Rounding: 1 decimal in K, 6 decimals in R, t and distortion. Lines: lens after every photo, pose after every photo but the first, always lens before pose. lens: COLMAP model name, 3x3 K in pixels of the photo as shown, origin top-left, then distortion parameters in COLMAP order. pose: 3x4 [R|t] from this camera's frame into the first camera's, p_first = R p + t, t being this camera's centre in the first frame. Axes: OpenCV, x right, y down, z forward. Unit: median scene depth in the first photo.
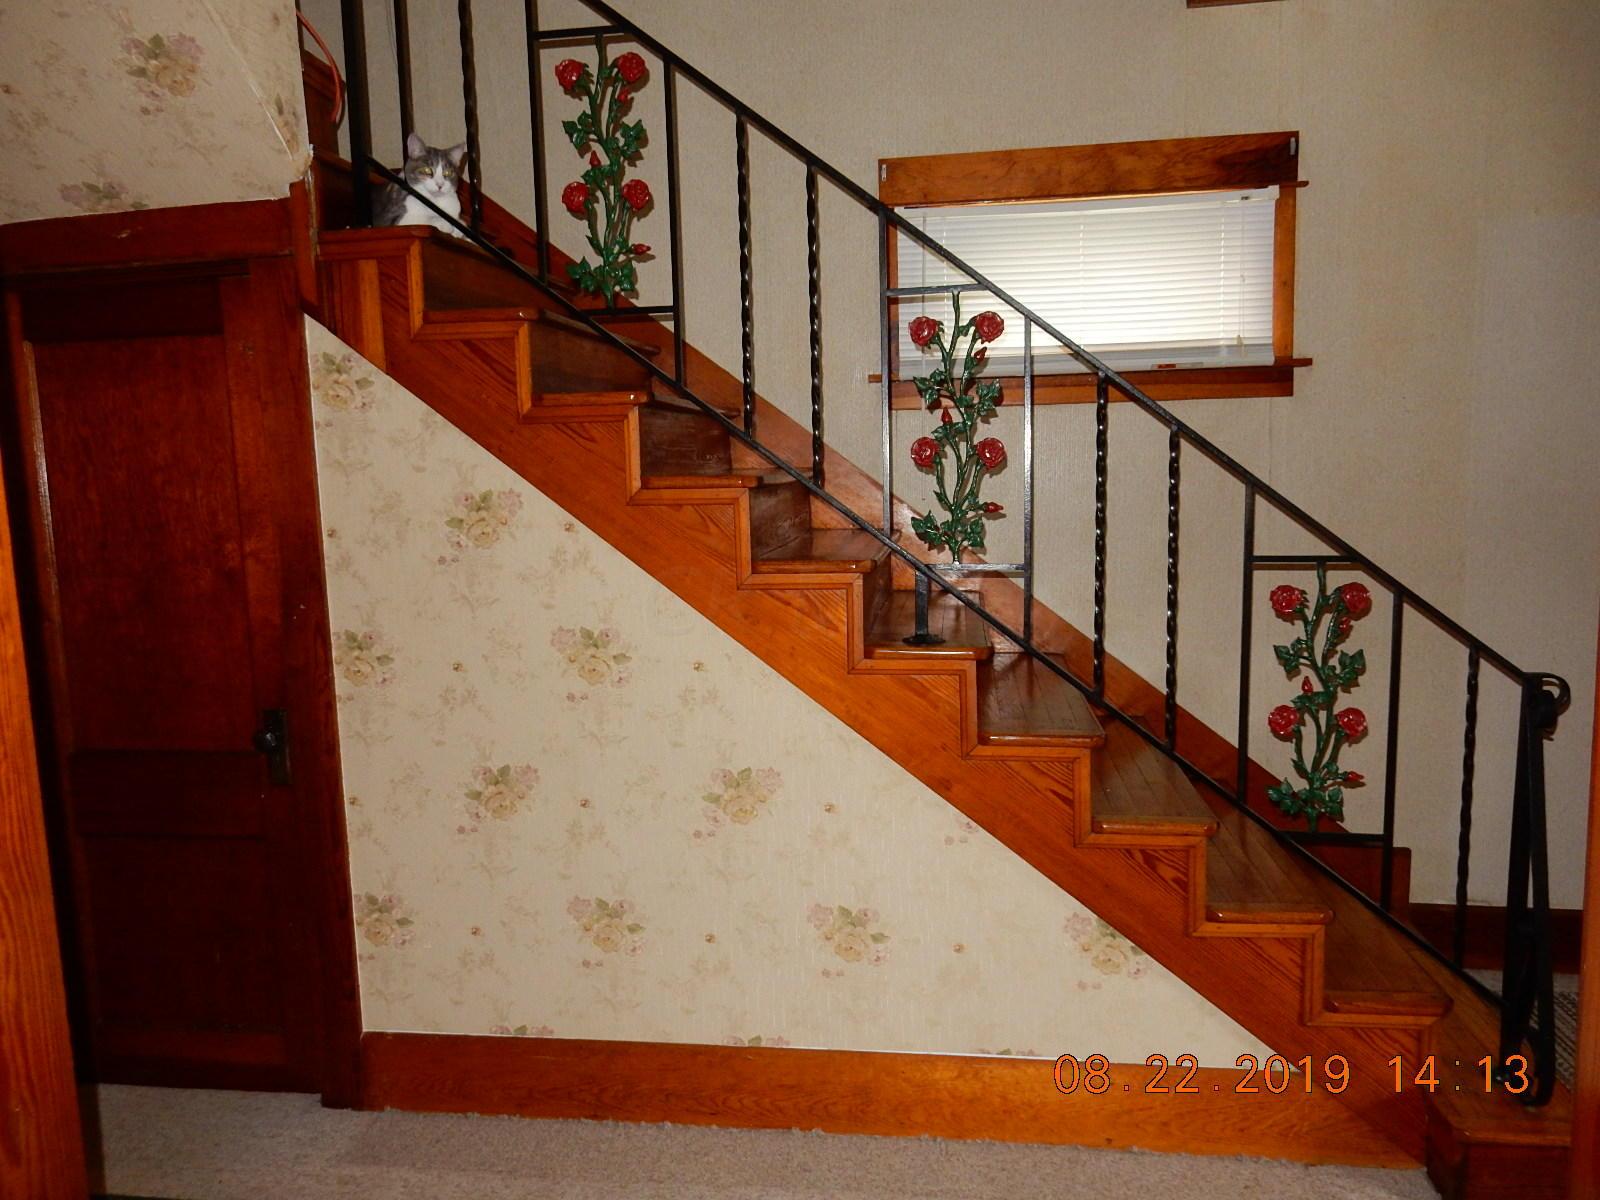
lens RADIAL K [[1181.1, 0, 800.0], [0, 1181.1, 600.0], [0, 0, 1]] dist [-0.005123, -0.000979]
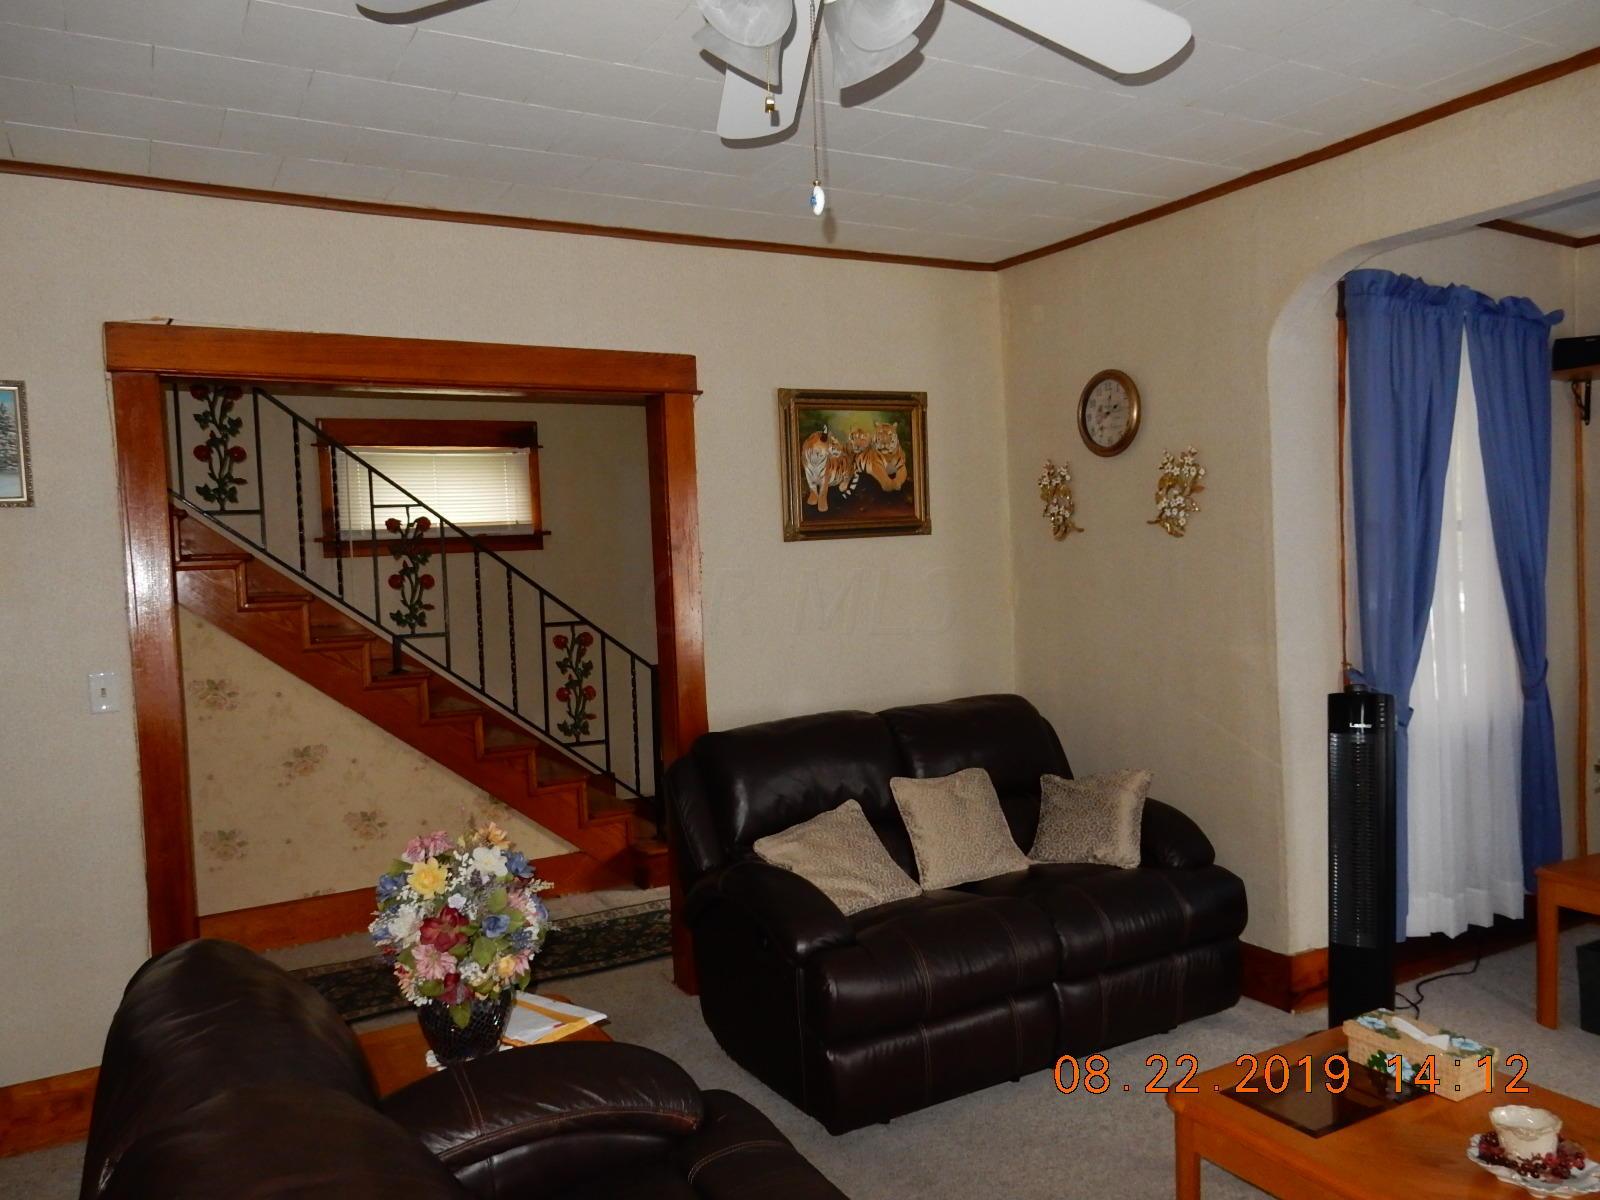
lens RADIAL K [[1181.1, 0, 800.0], [0, 1181.1, 600.0], [0, 0, 1]] dist [-0.005123, -0.000979]
pose [[0.786704, -0.031876, 0.616507, -0.624548], [0.097342, 0.992578, -0.072894, 0.132229], [-0.609607, 0.117358, 0.783968, -1.082335]]
